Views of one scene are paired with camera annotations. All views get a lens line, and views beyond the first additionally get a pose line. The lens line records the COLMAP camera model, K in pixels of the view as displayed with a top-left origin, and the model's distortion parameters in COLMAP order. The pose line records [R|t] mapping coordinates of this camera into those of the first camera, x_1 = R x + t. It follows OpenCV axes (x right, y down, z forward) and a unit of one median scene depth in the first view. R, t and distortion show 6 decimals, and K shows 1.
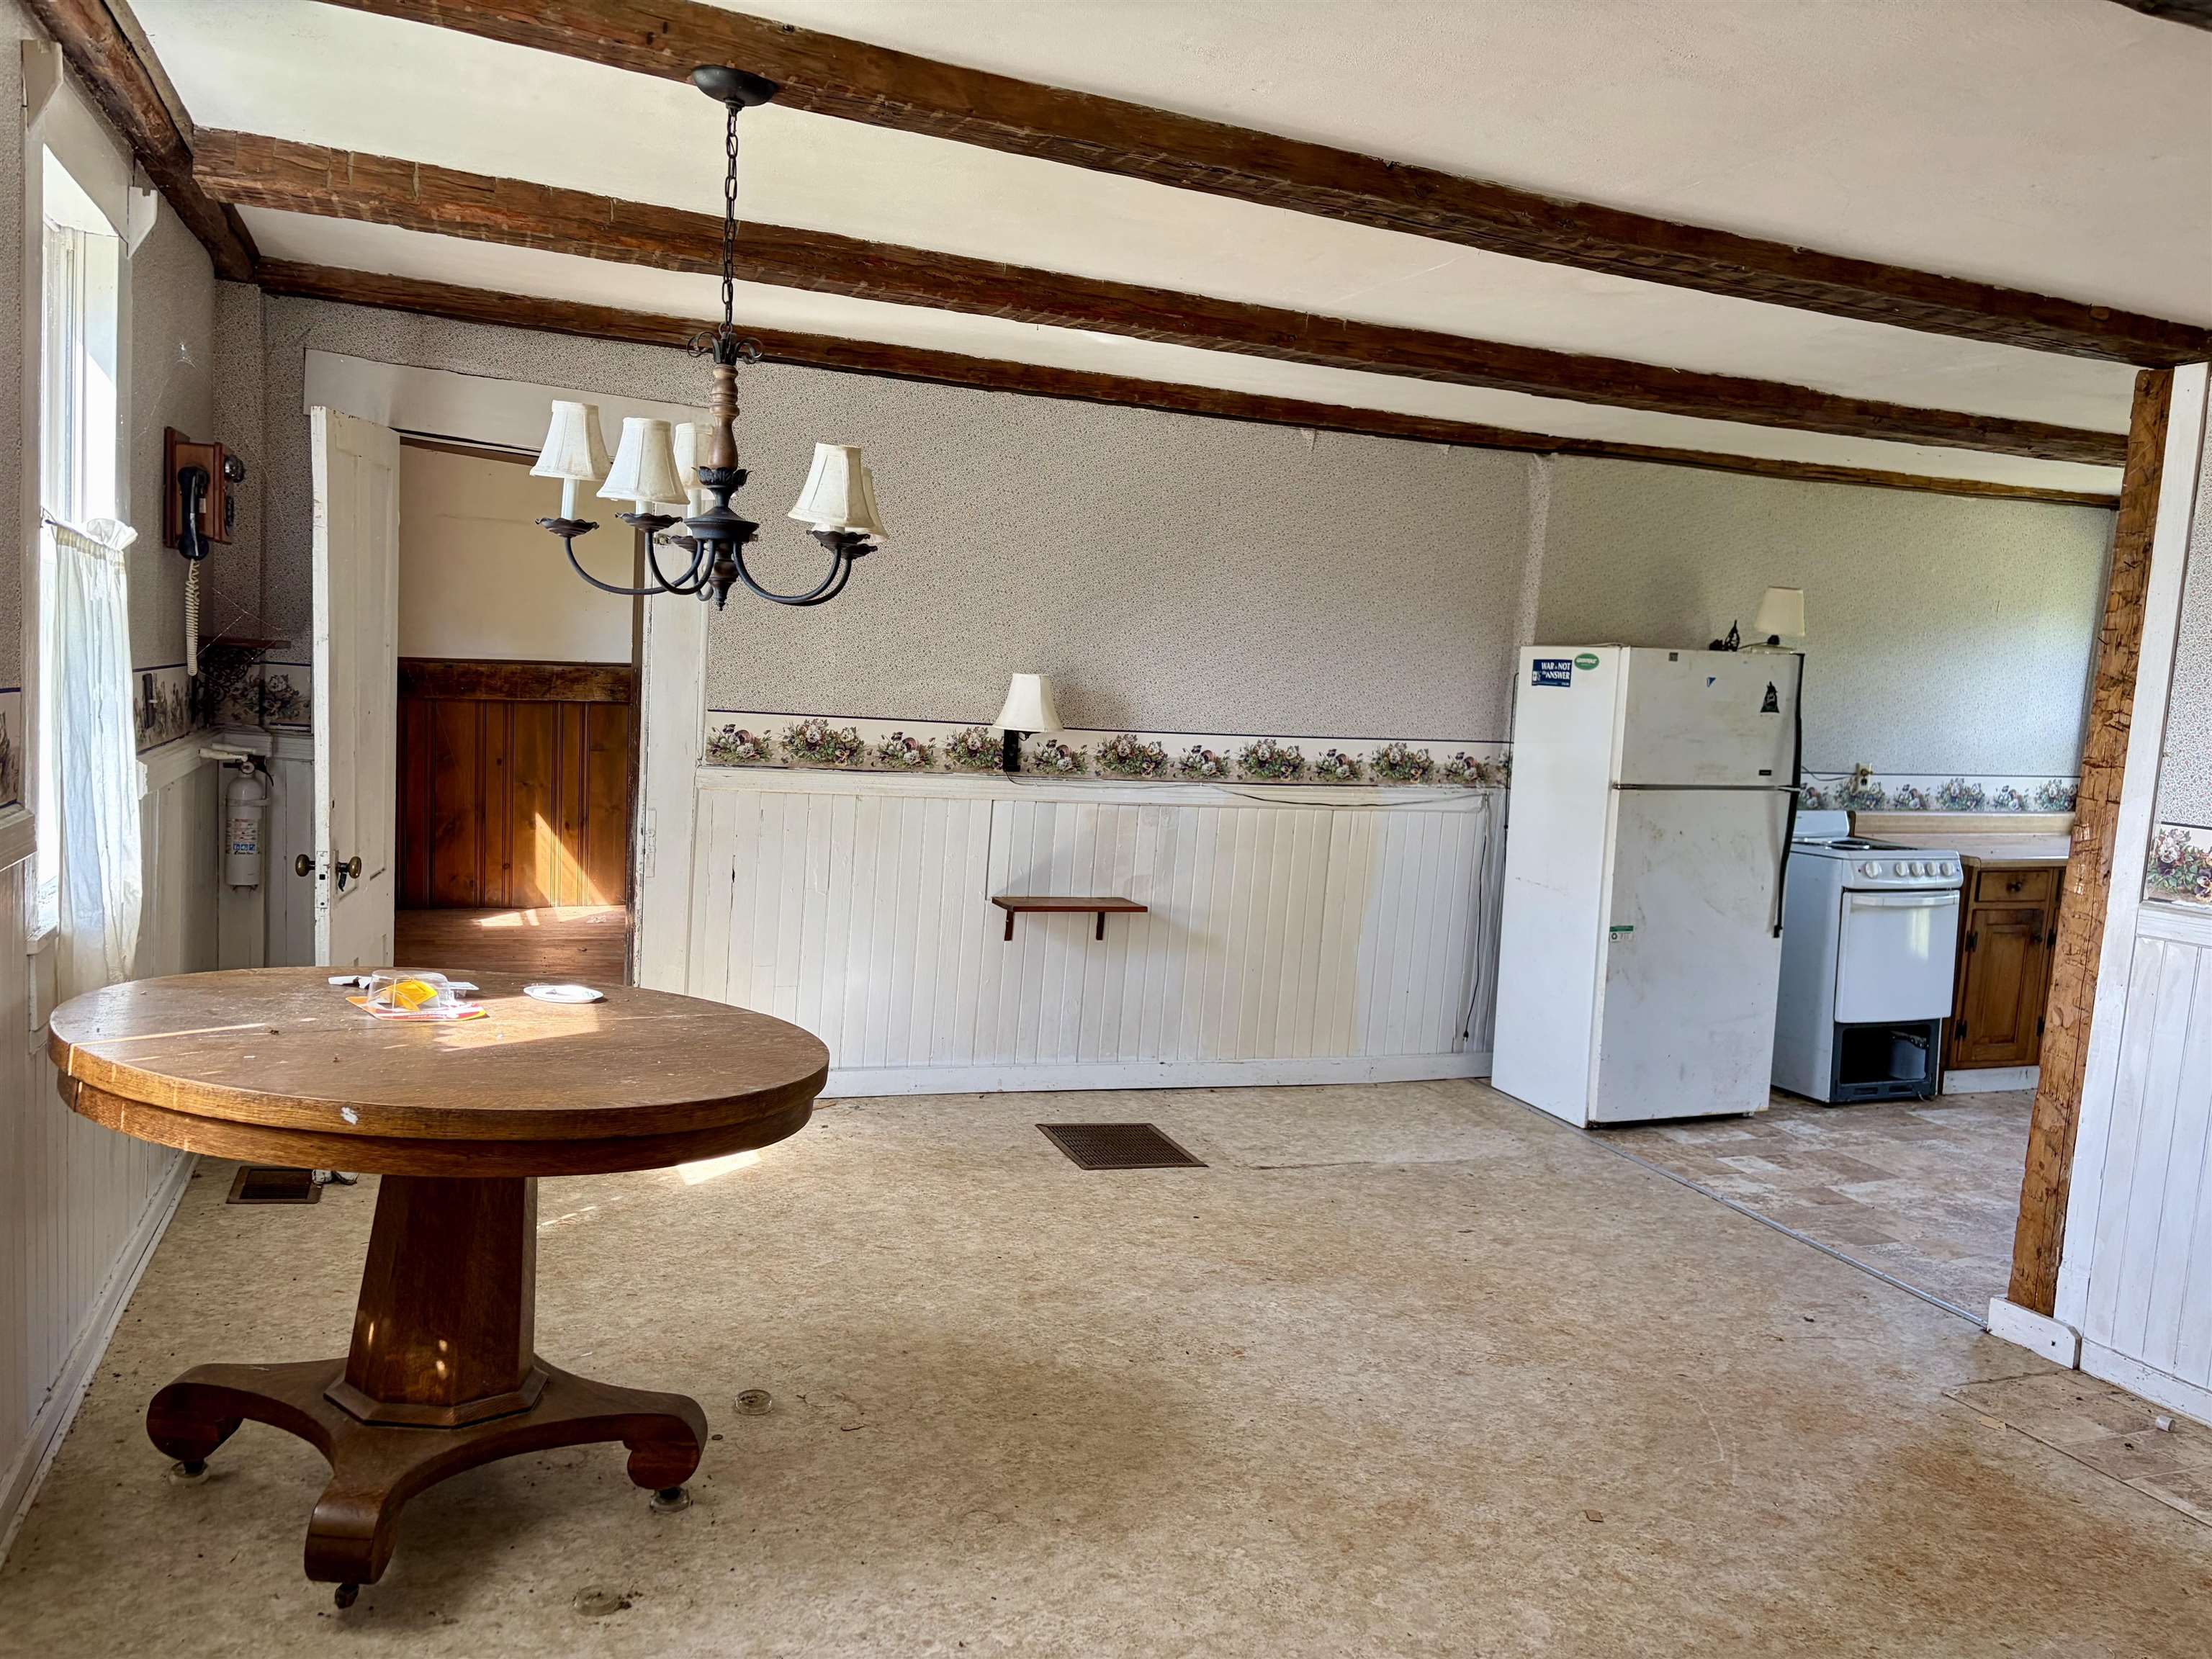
lens RADIAL K [[1654.4, 0, 1113.1], [0, 1654.4, 846.6], [0, 0, 1]] dist [0.027674, -0.000101]
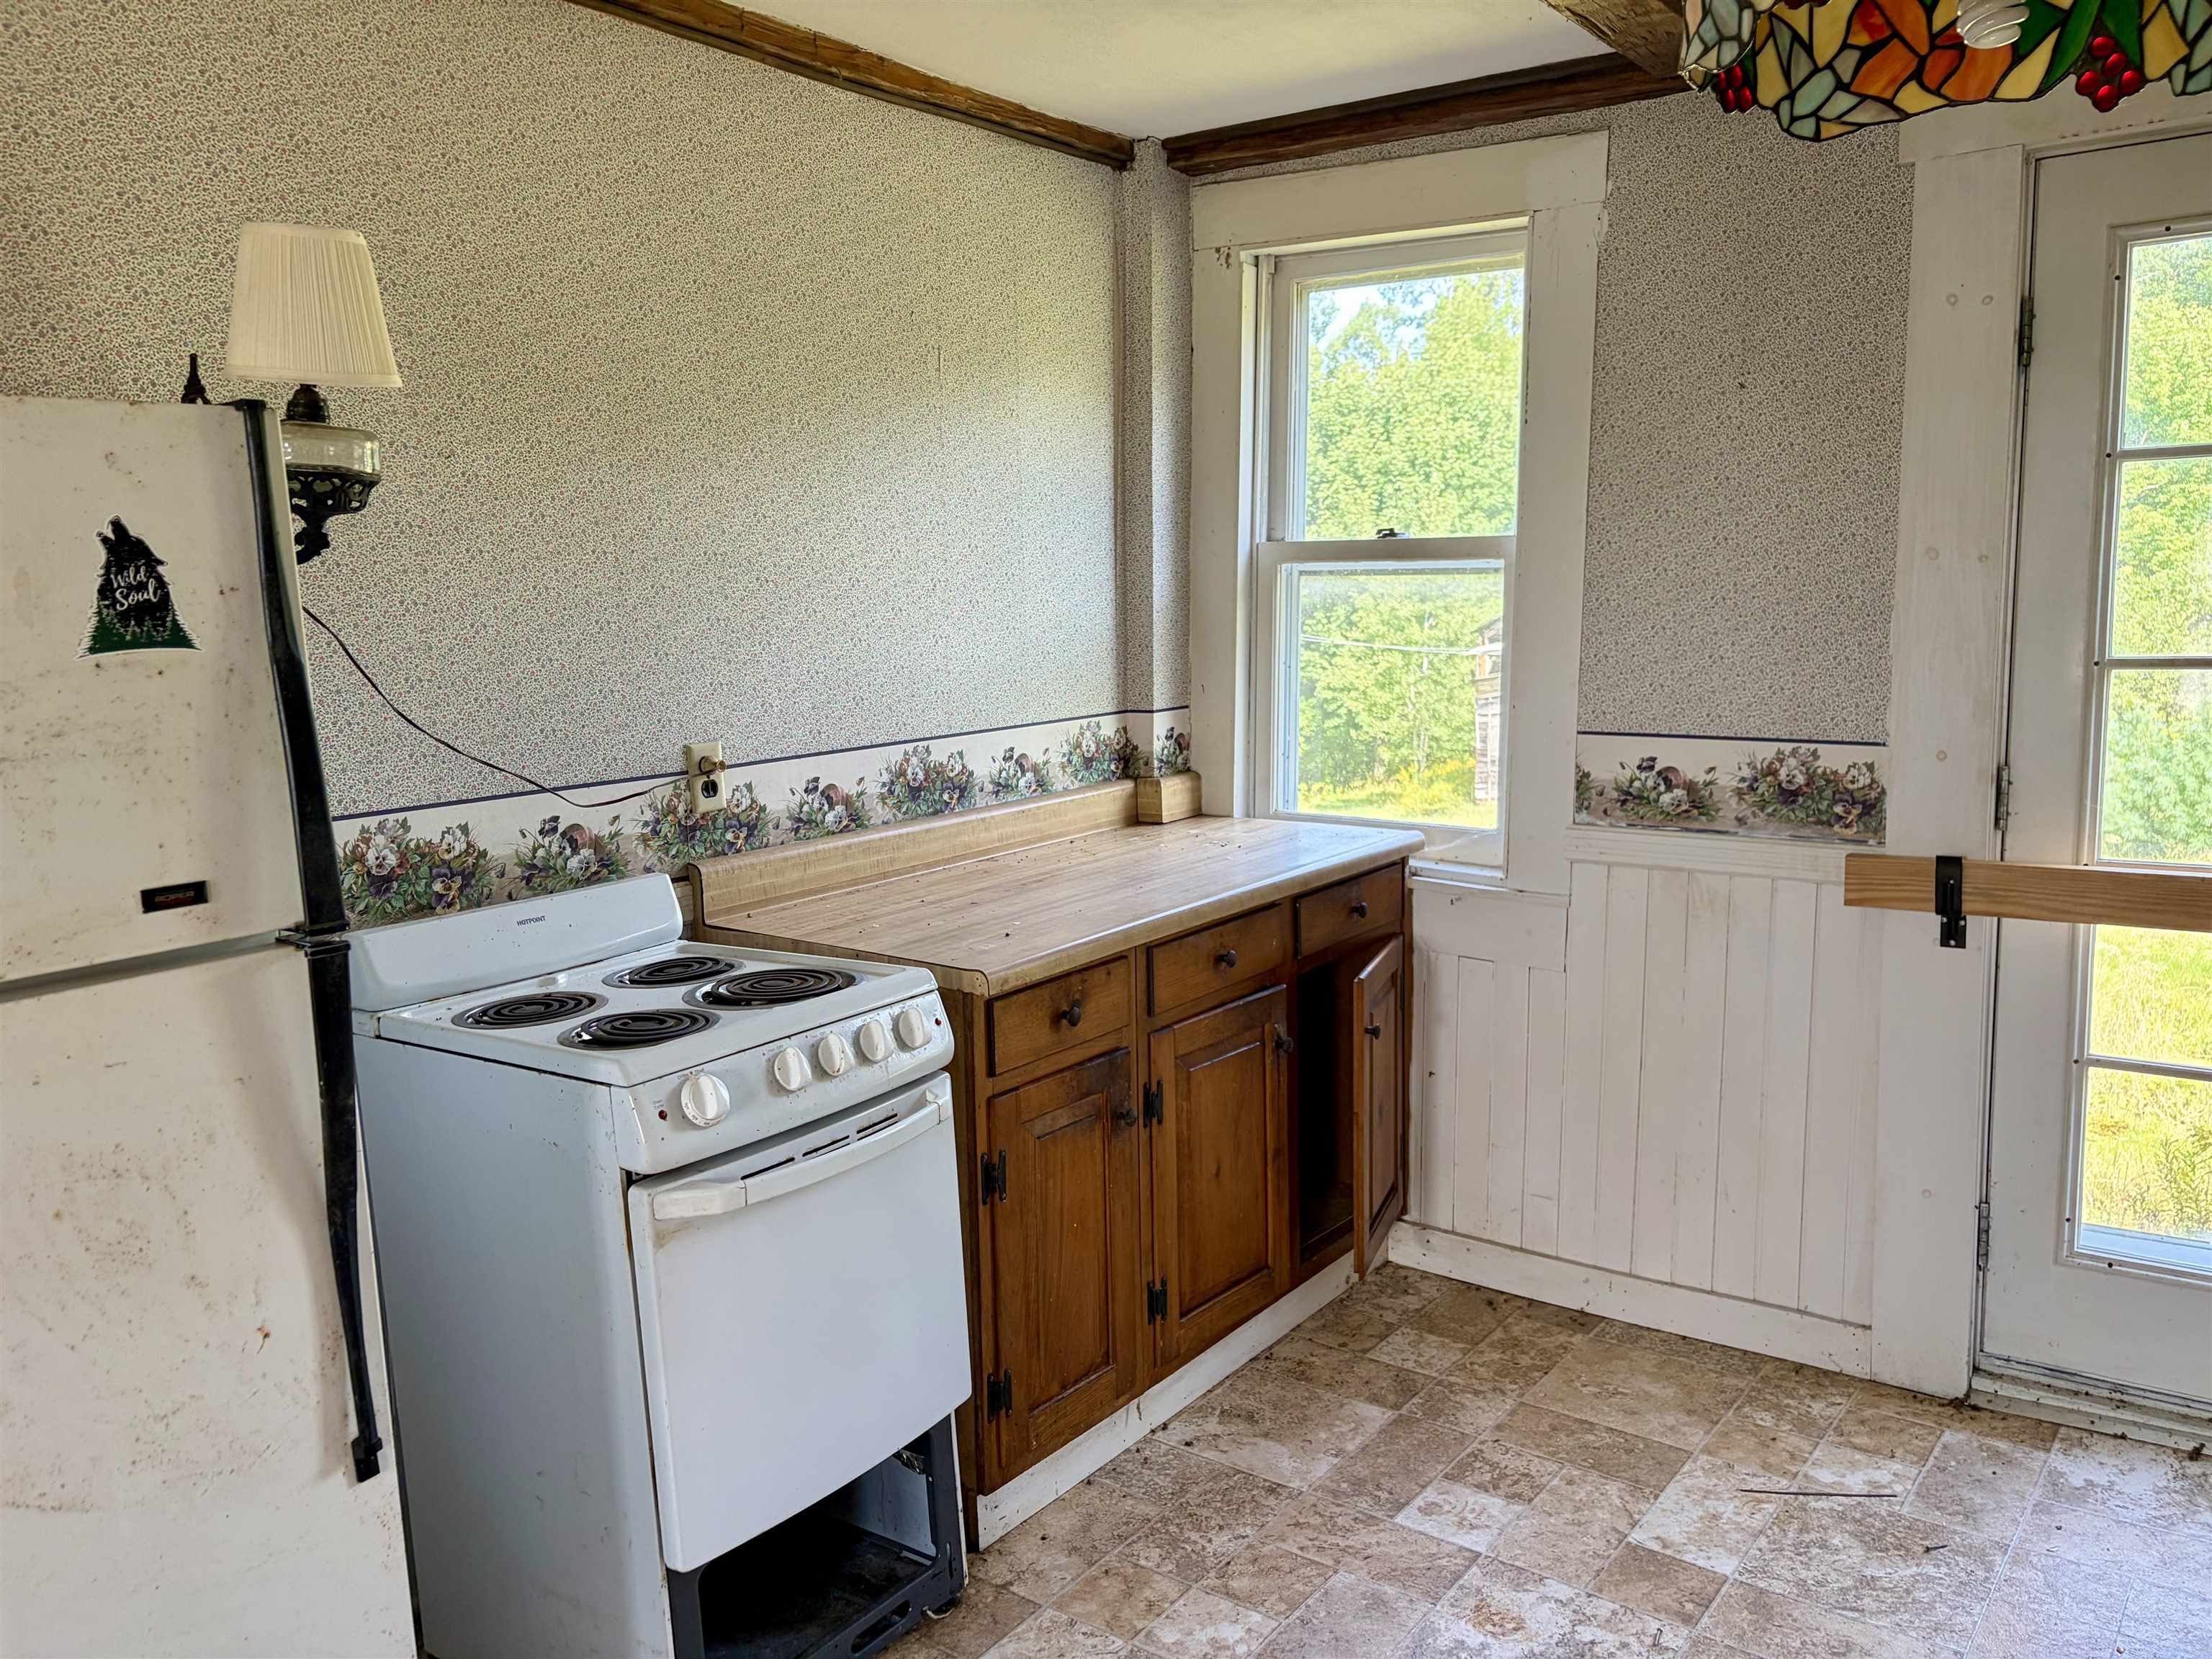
lens RADIAL K [[1654.4, 0, 1124.5], [0, 1654.4, 827.4], [0, 0, 1]] dist [0.027674, -0.000101]
pose [[0.834760, -0.146125, 0.530870, 0.341613], [0.128176, 0.989225, 0.070742, -0.048375], [-0.535487, 0.008992, 0.844495, 0.645414]]
